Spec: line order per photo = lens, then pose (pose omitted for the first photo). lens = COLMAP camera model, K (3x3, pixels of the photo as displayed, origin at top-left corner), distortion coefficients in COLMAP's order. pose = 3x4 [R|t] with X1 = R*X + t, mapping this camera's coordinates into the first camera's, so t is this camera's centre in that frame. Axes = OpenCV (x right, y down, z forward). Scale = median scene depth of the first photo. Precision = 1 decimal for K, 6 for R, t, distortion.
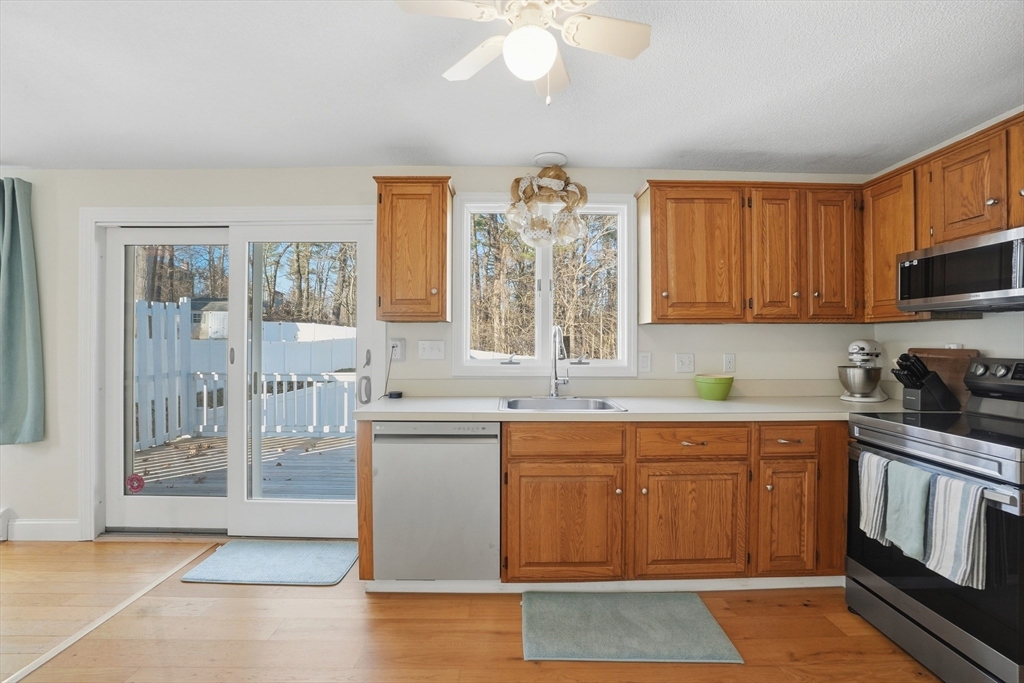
lens RADIAL K [[476.2, 0, 516.7], [0, 476.2, 344.6], [0, 0, 1]] dist [-0.039303, 0.007453]
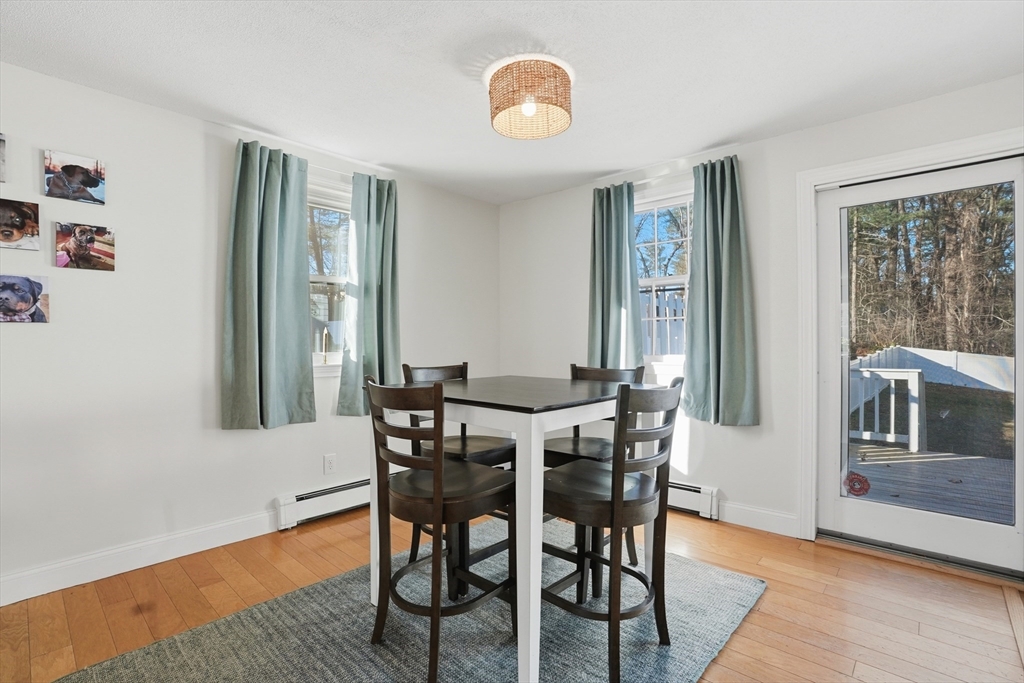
lens RADIAL K [[476.2, 0, 519.8], [0, 476.2, 344.2], [0, 0, 1]] dist [-0.039303, 0.007453]
pose [[0.728657, -0.011943, -0.684774, -0.811024], [0.008827, 0.999929, -0.008047, 0.050928], [0.684822, -0.000181, 0.728711, -0.057362]]
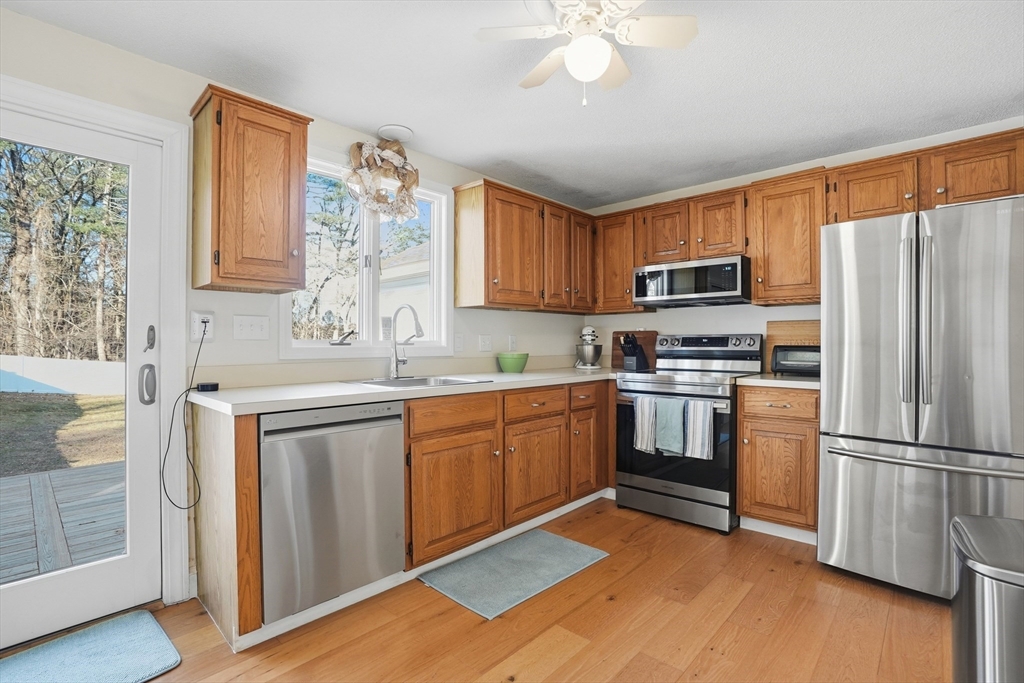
lens RADIAL K [[476.2, 0, 514.1], [0, 476.2, 341.4], [0, 0, 1]] dist [-0.039303, 0.007453]
pose [[0.695168, -0.001439, 0.718845, -0.518471], [0.007753, 0.999955, -0.005496, 0.049444], [-0.718805, 0.009394, 0.695148, 0.177277]]
